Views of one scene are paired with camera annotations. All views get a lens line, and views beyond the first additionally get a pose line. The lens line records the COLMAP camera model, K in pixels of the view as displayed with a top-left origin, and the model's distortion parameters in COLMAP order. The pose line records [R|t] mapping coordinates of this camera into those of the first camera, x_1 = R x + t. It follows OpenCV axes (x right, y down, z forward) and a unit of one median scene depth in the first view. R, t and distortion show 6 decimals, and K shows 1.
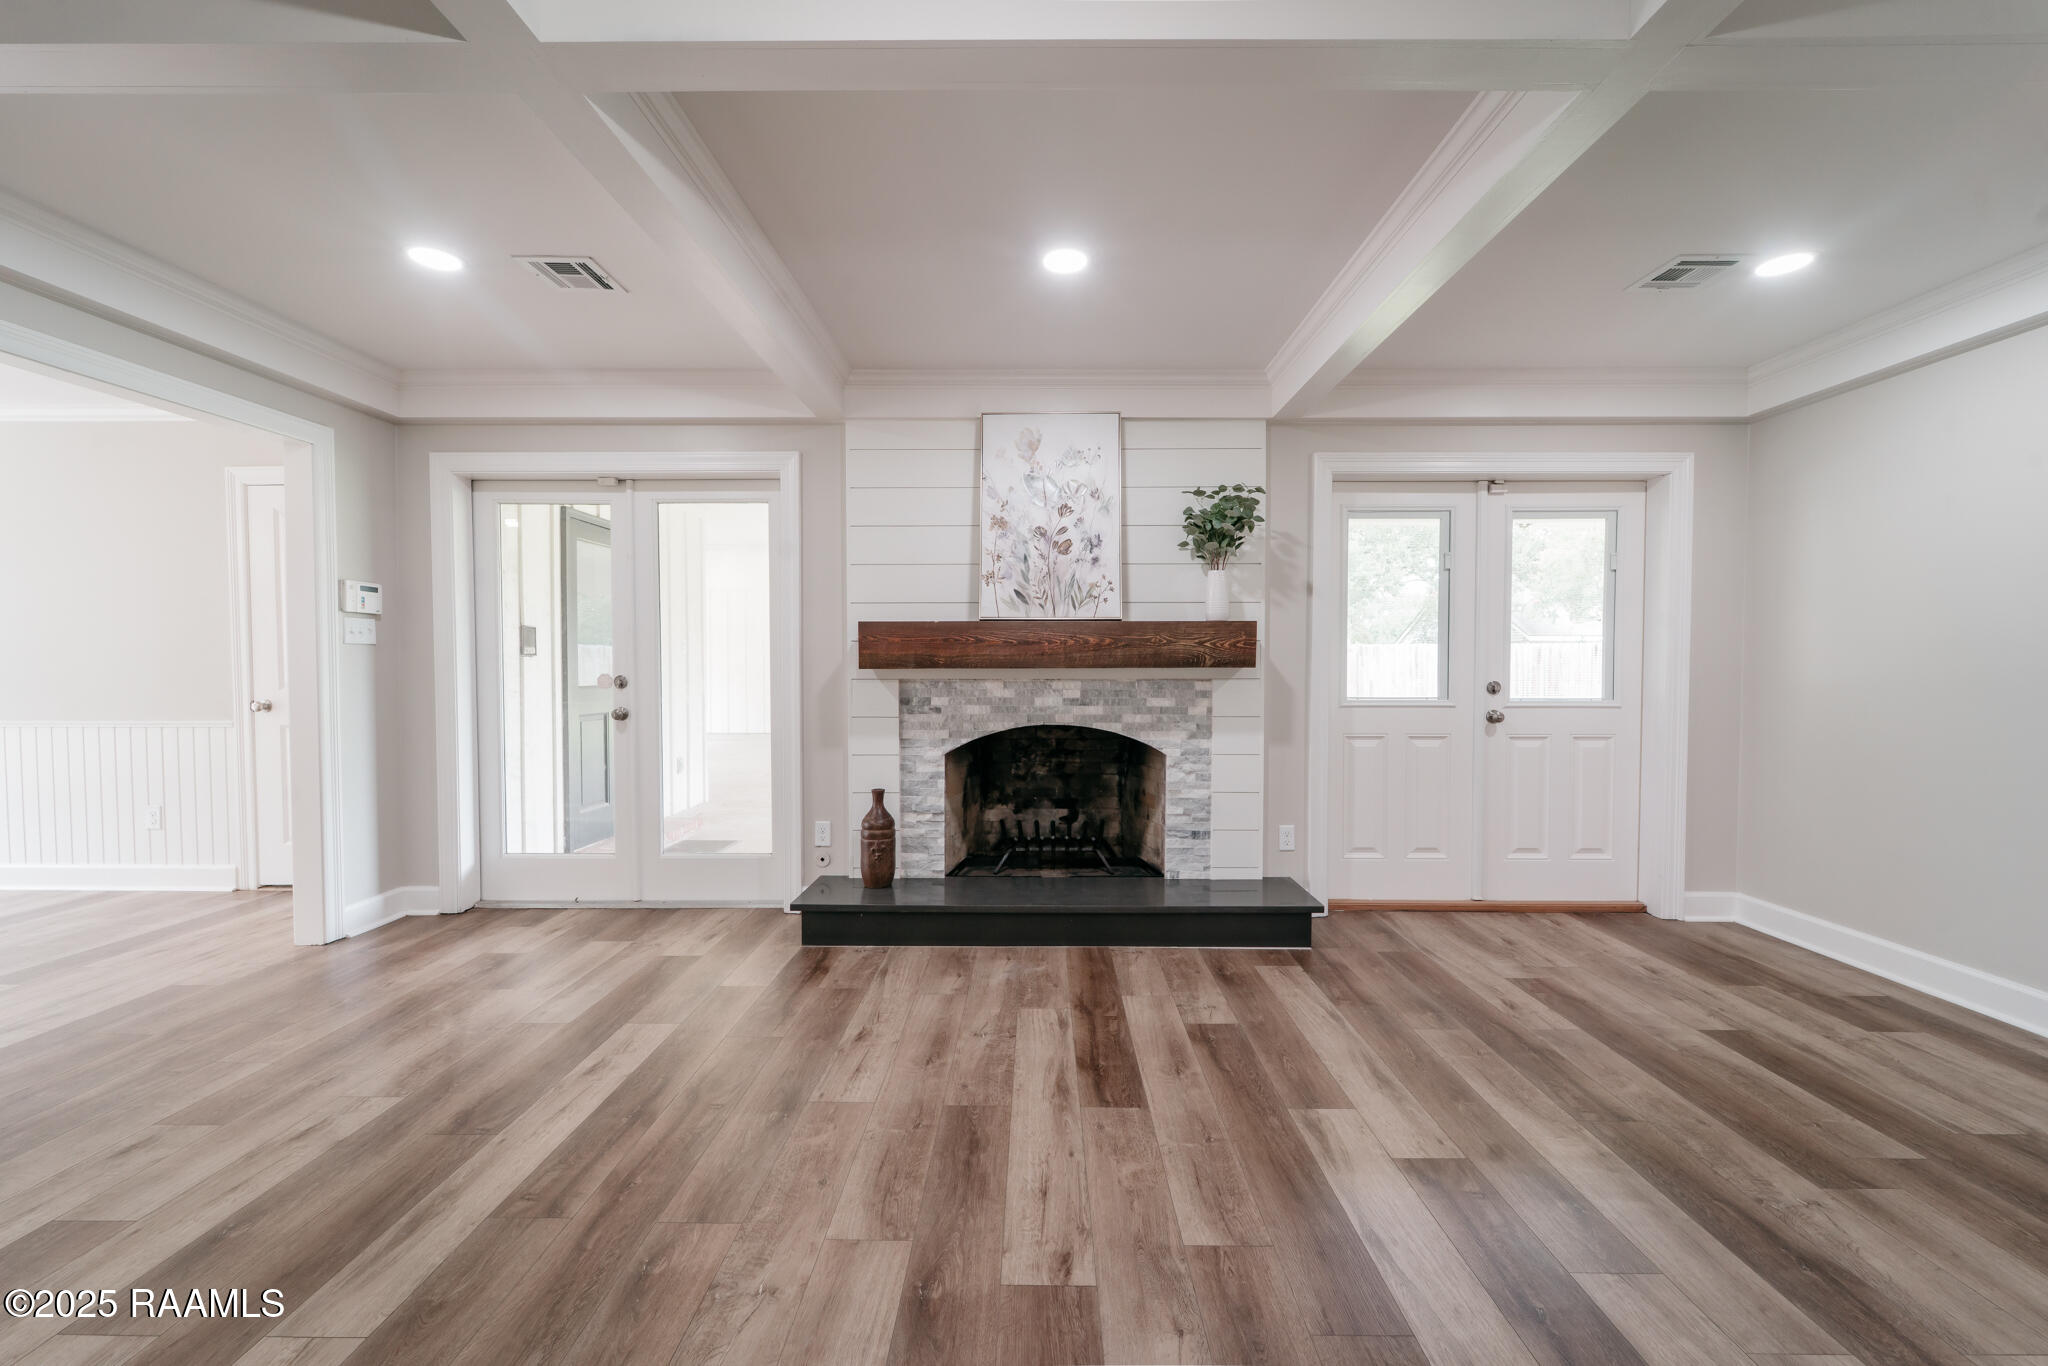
lens RADIAL K [[818.3, 0, 1034.8], [0, 818.3, 684.2], [0, 0, 1]] dist [-0.000942, -0.000012]
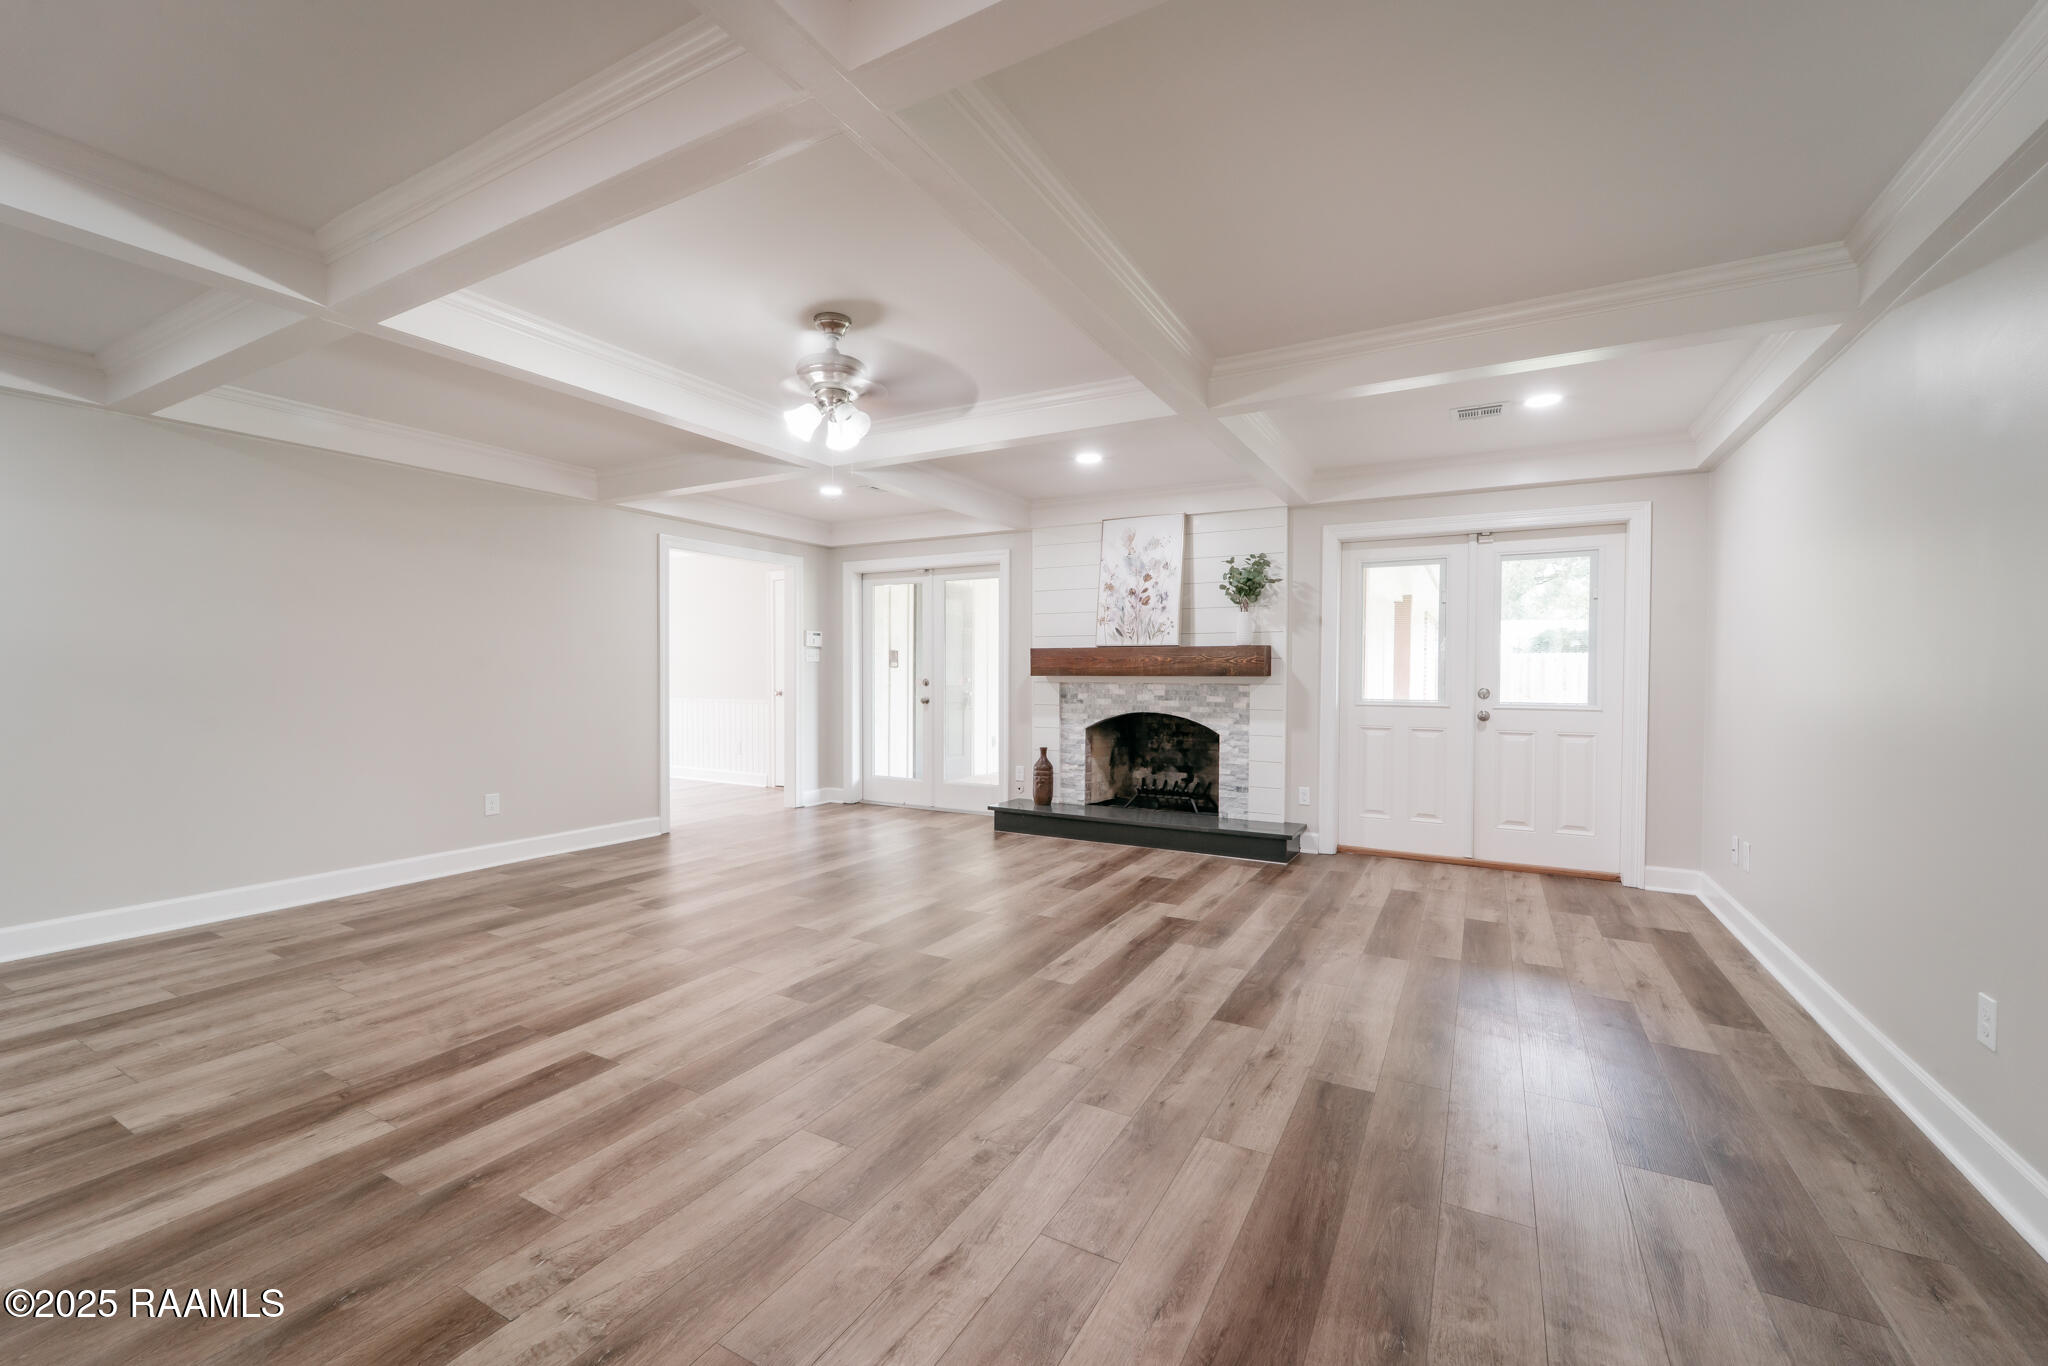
lens RADIAL K [[815.1, 0, 1013.3], [0, 815.1, 686.0], [0, 0, 1]] dist [-0.000493, -0.000083]
pose [[0.876680, 0.011828, -0.480928, 0.548823], [-0.016112, 0.999859, -0.004781, 0.010922], [0.480804, 0.011940, 0.876747, -0.496280]]
